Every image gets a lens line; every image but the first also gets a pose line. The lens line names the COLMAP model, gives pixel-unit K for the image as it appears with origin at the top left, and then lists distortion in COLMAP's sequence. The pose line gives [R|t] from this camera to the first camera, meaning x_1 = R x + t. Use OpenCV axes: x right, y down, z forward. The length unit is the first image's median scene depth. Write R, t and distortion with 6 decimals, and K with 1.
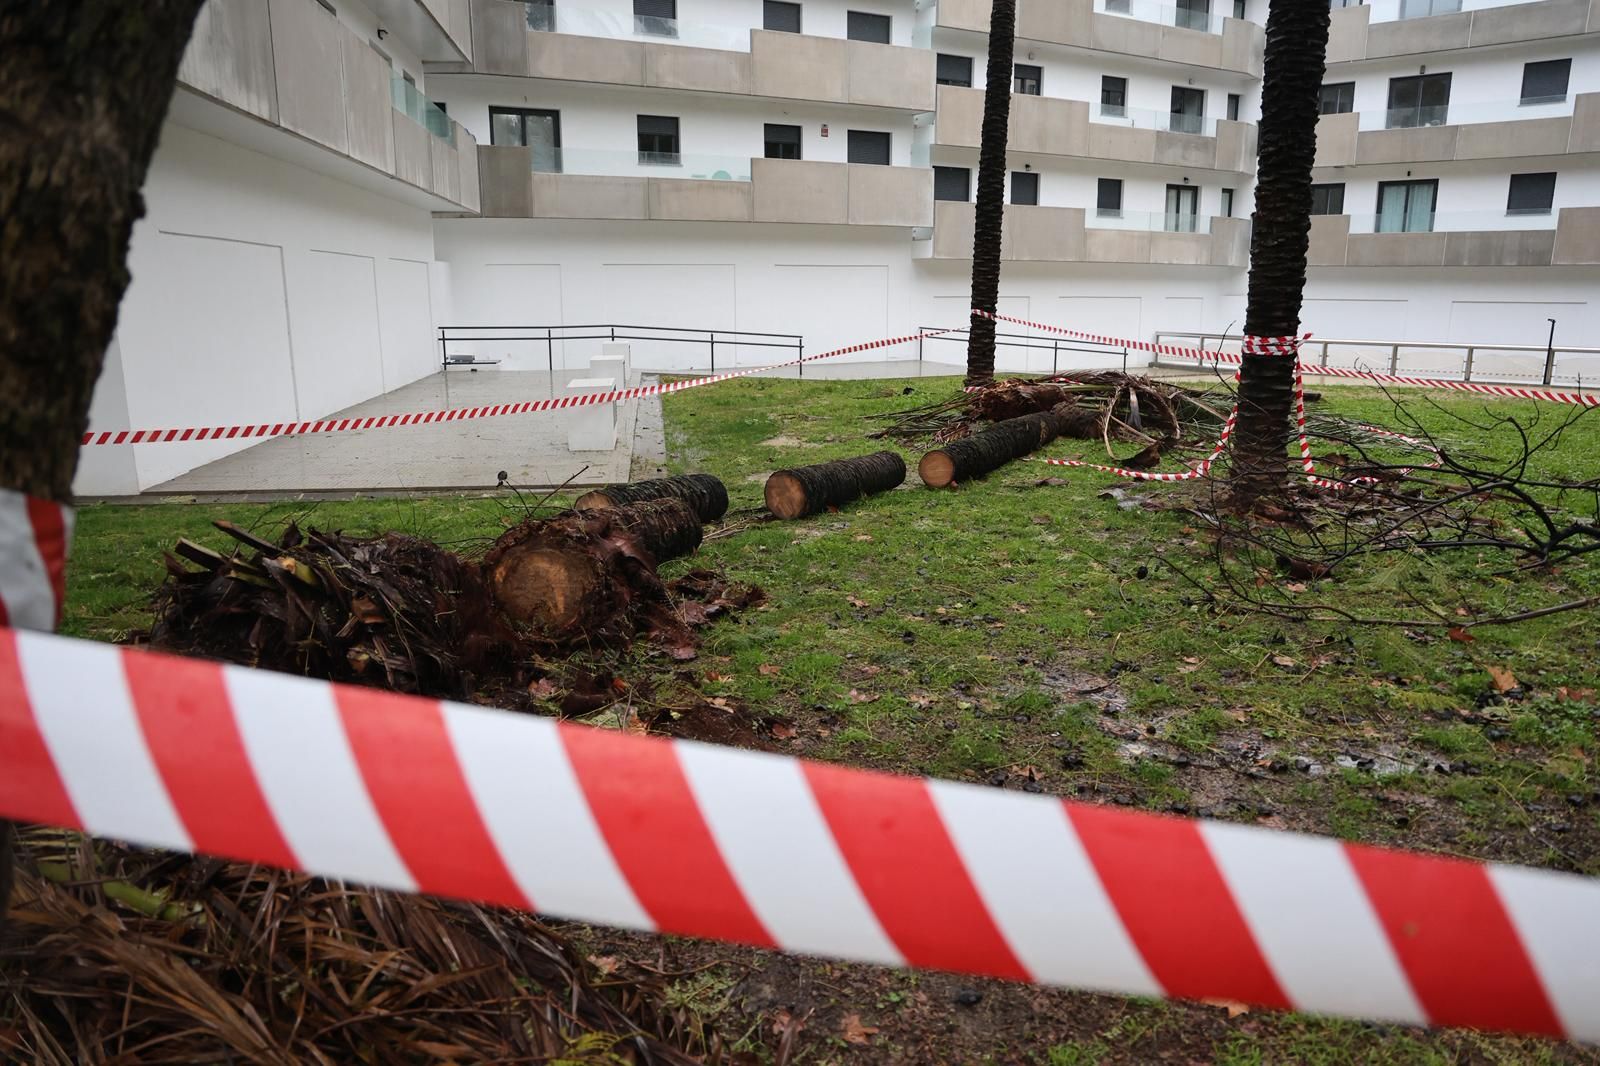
lens RADIAL K [[1134.3, 0, 803.0], [0, 1134.3, 551.1], [0, 0, 1]] dist [-0.095595, 0.077563]
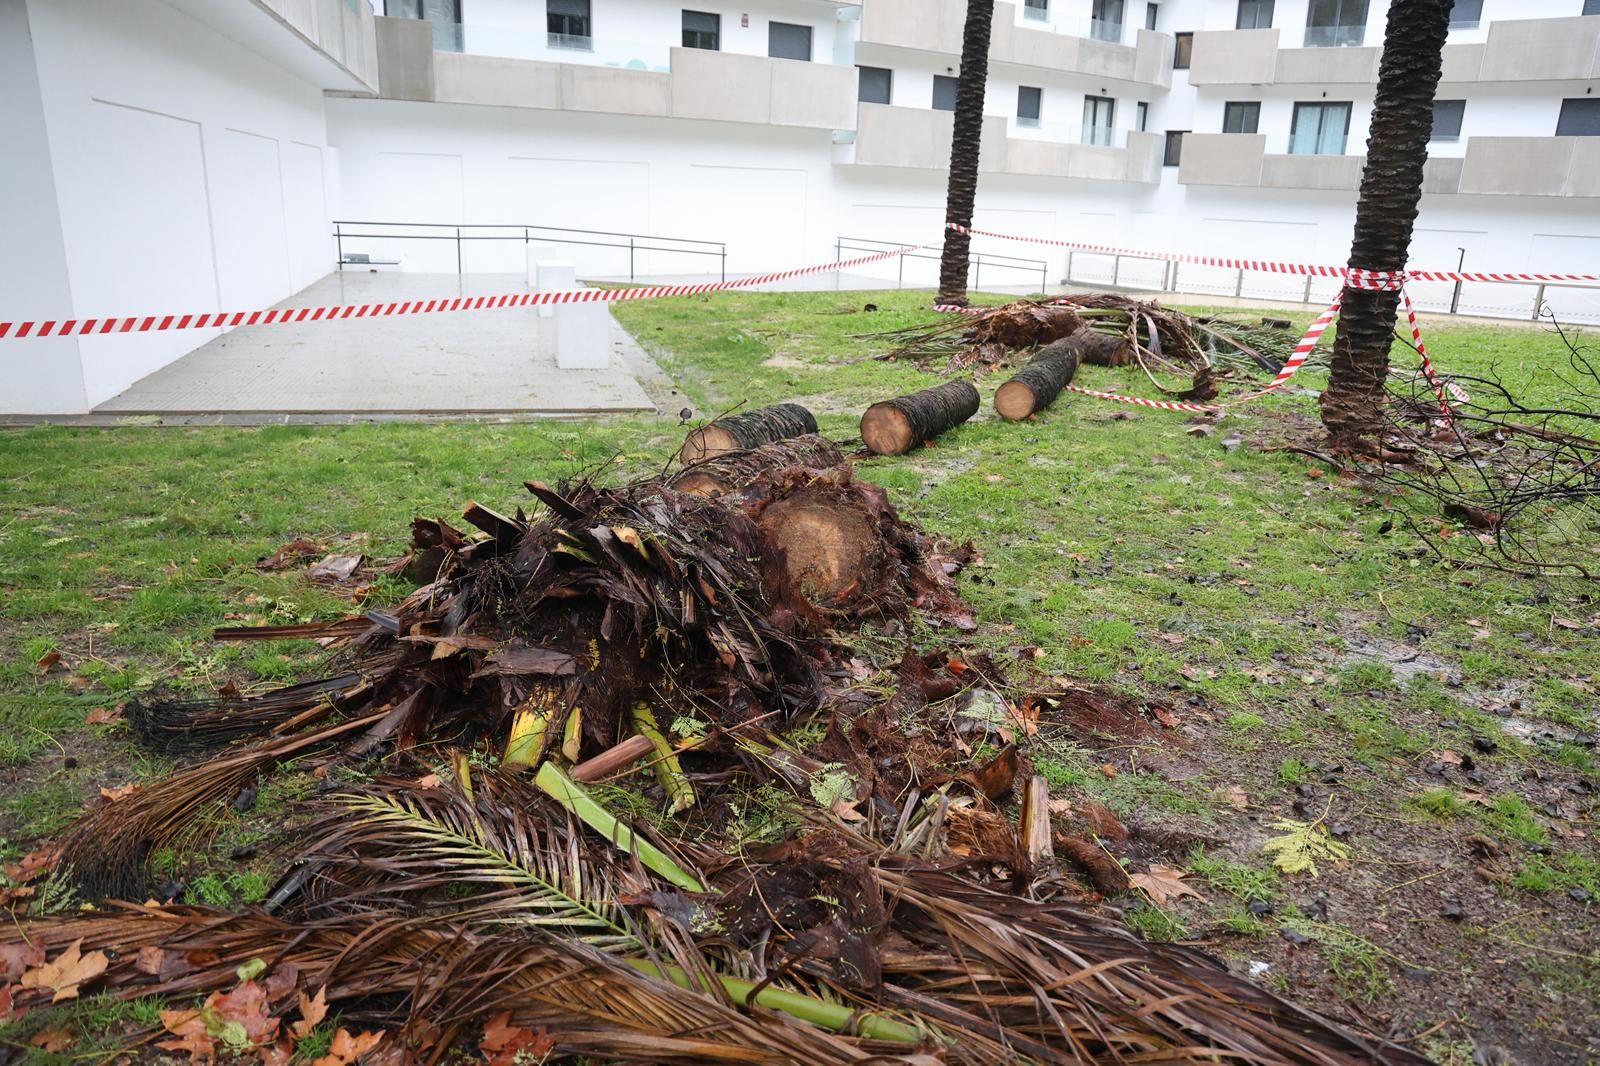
lens RADIAL K [[1172.8, 0, 800.0], [0, 1172.8, 533.0], [0, 0, 1]] dist [-0.085141, 0.090575]
pose [[0.991267, -0.000700, 0.131865, -0.102341], [-0.006931, 0.998327, 0.057401, -0.009219], [-0.131684, -0.057814, 0.989604, 0.030221]]
